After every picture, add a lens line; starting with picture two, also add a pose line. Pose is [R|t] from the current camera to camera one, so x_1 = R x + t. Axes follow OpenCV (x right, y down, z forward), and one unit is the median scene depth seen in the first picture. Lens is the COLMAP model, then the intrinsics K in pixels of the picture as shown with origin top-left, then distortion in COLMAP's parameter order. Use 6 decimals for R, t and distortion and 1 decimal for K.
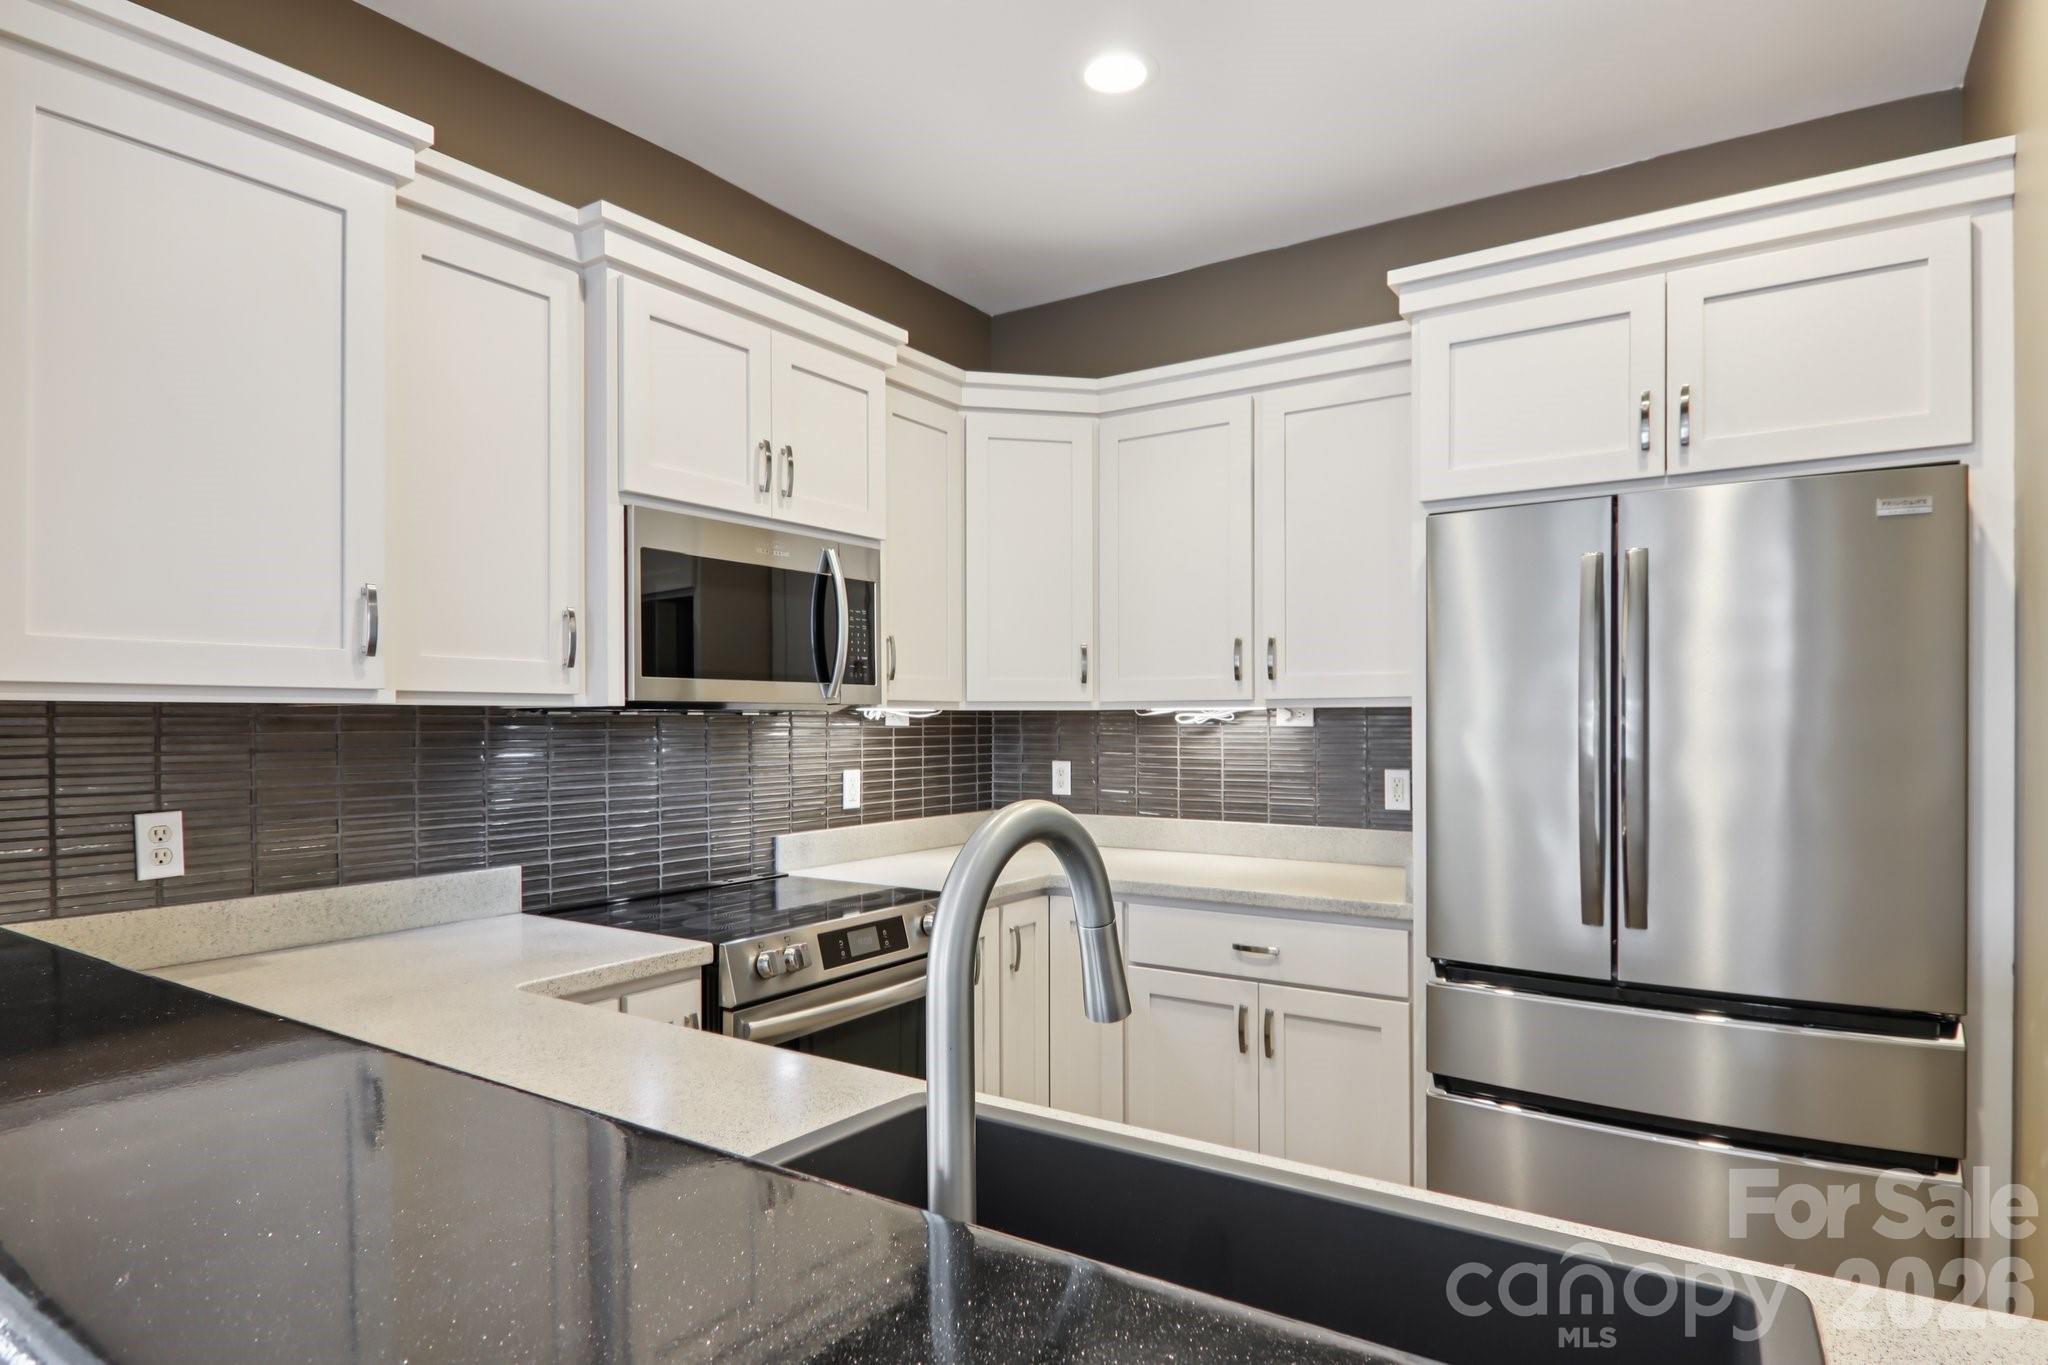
lens RADIAL K [[1144.1, 0, 1019.3], [0, 1144.1, 720.3], [0, 0, 1]] dist [-0.000661, -0.015151]
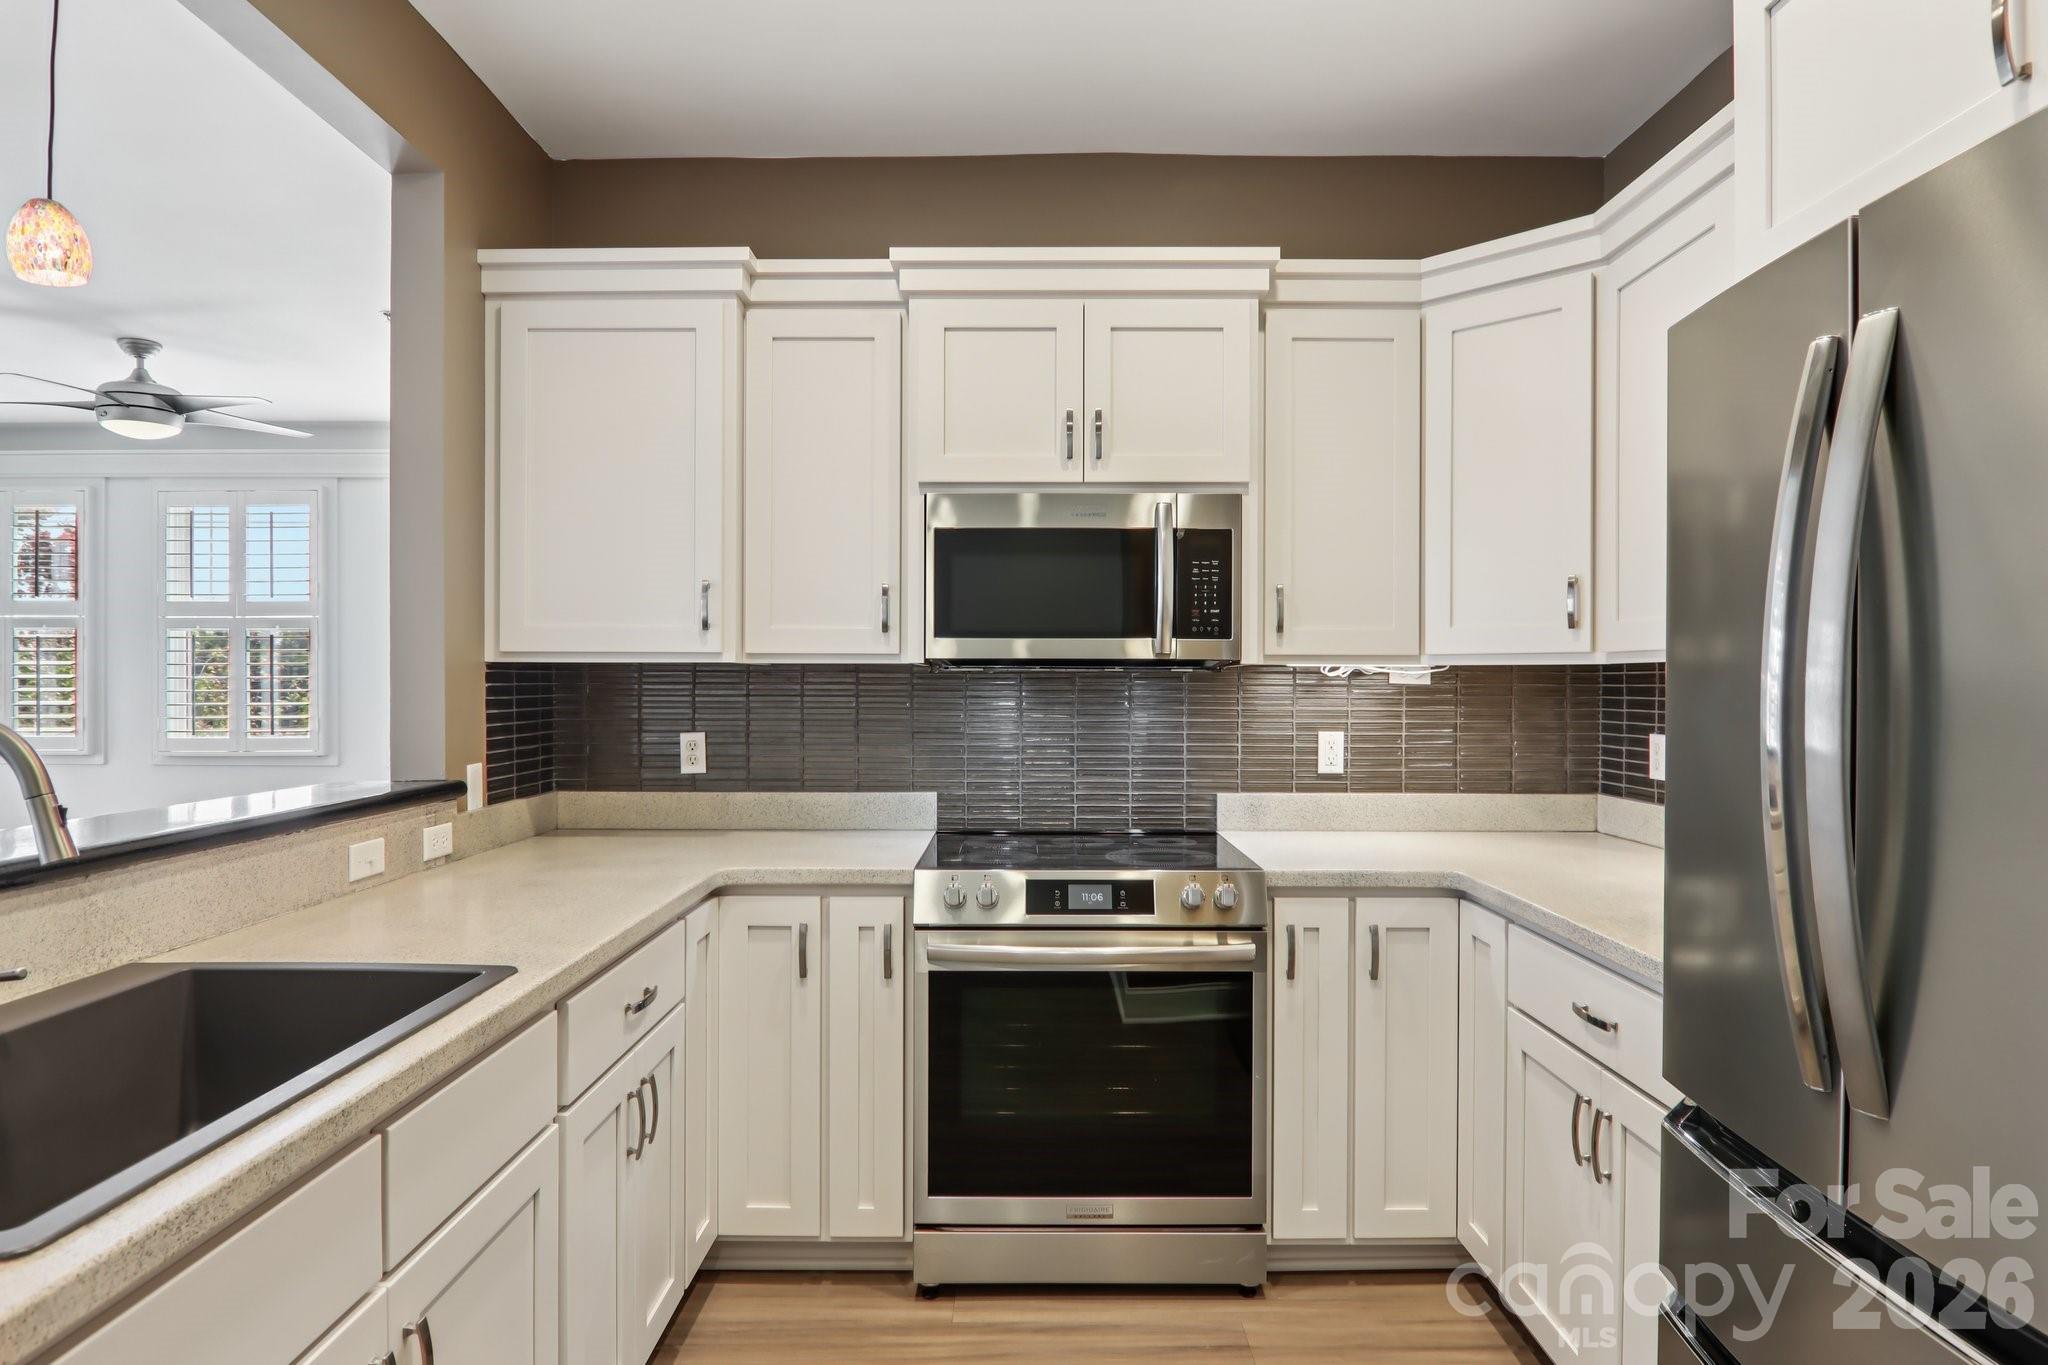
lens RADIAL K [[1143.4, 0, 1024.0], [0, 1143.4, 682.5], [0, 0, 1]] dist [-0.001477, -0.017401]
pose [[0.559863, 0.005386, -0.828568, 0.611613], [-0.004824, 0.999983, 0.003241, 0.003156], [0.828571, 0.002182, 0.559880, 0.366431]]
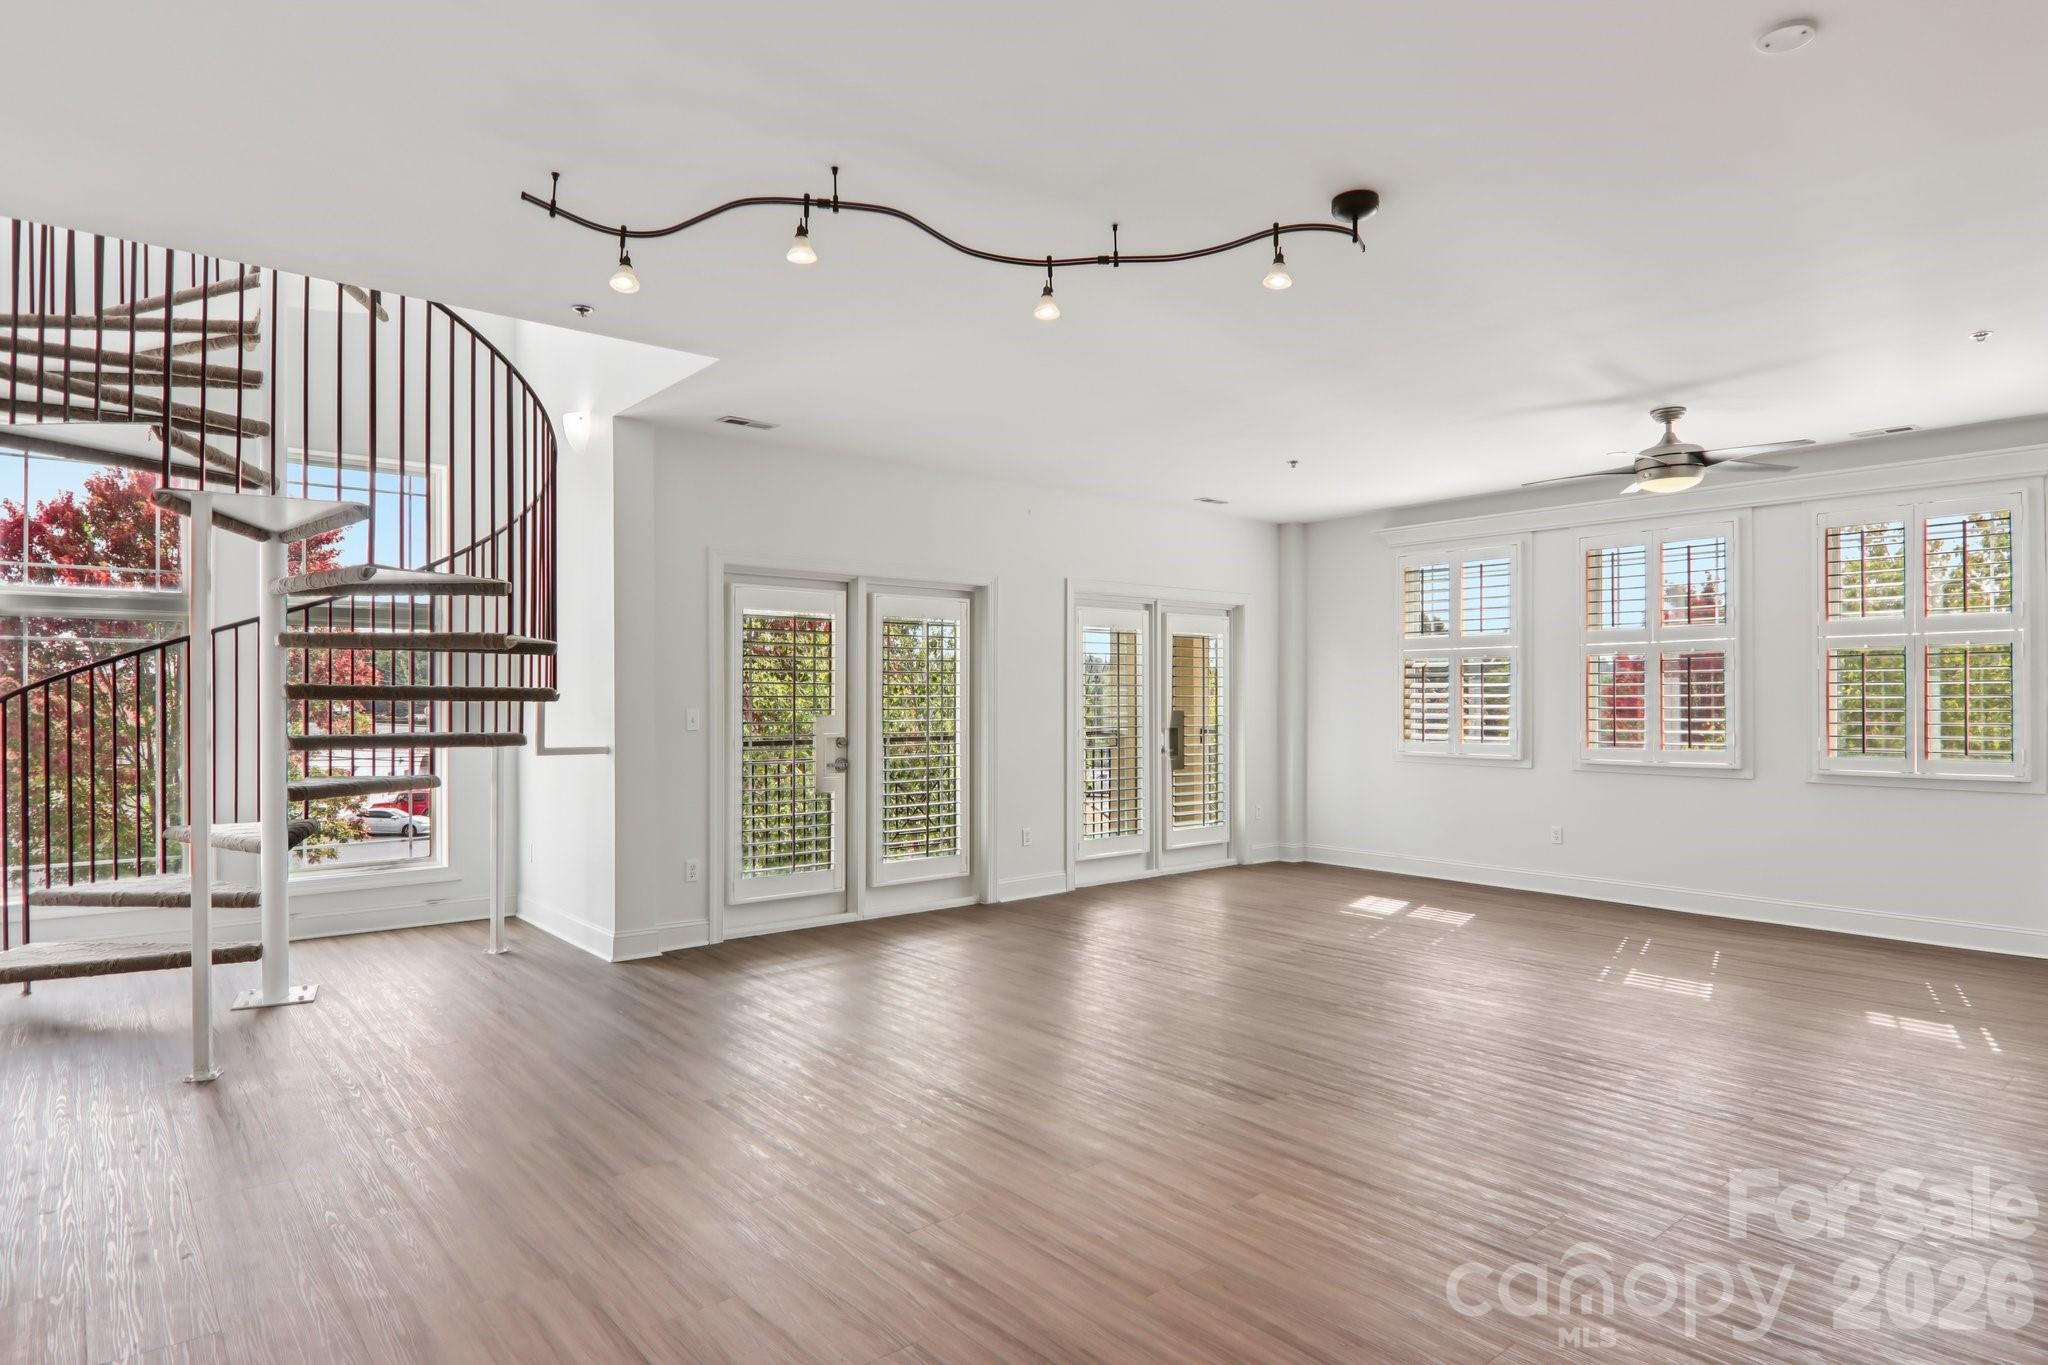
lens RADIAL K [[1141.7, 0, 1028.6], [0, 1141.7, 699.6], [0, 0, 1]] dist [0.002781, -0.018956]
pose [[-0.274005, 0.003807, -0.961721, 0.698803], [0.000226, 0.999992, 0.003894, 0.005370], [0.961728, 0.000850, -0.274004, -0.368502]]
